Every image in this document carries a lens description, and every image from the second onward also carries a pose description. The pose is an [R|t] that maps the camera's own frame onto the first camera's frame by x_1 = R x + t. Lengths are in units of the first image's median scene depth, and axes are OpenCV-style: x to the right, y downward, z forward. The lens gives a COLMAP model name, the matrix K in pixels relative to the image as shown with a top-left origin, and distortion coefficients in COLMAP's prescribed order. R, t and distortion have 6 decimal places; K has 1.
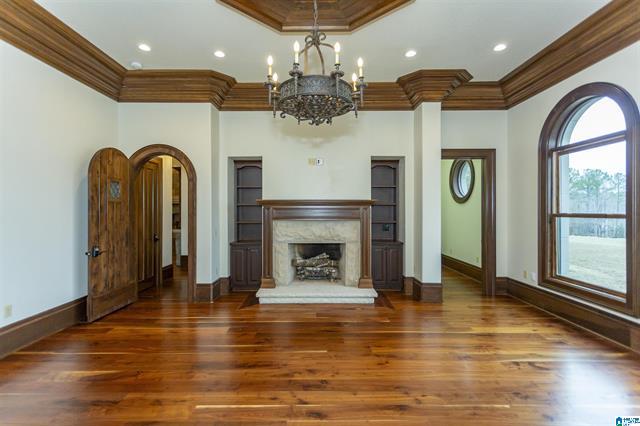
lens RADIAL K [[302.5, 0, 321.0], [0, 302.5, 208.2], [0, 0, 1]] dist [-0.001340, 0.001346]
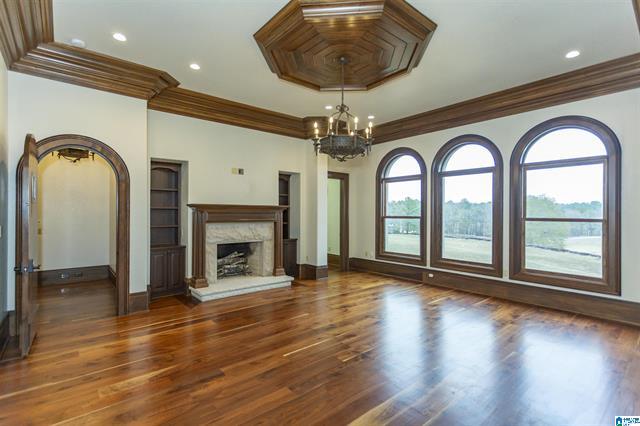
lens RADIAL K [[302.5, 0, 315.3], [0, 302.5, 212.5], [0, 0, 1]] dist [-0.001340, 0.001346]
pose [[0.766848, 0.006399, 0.641797, -0.564608], [-0.002196, 0.999971, -0.007346, 0.009187], [-0.641825, 0.004224, 0.766839, -0.066606]]
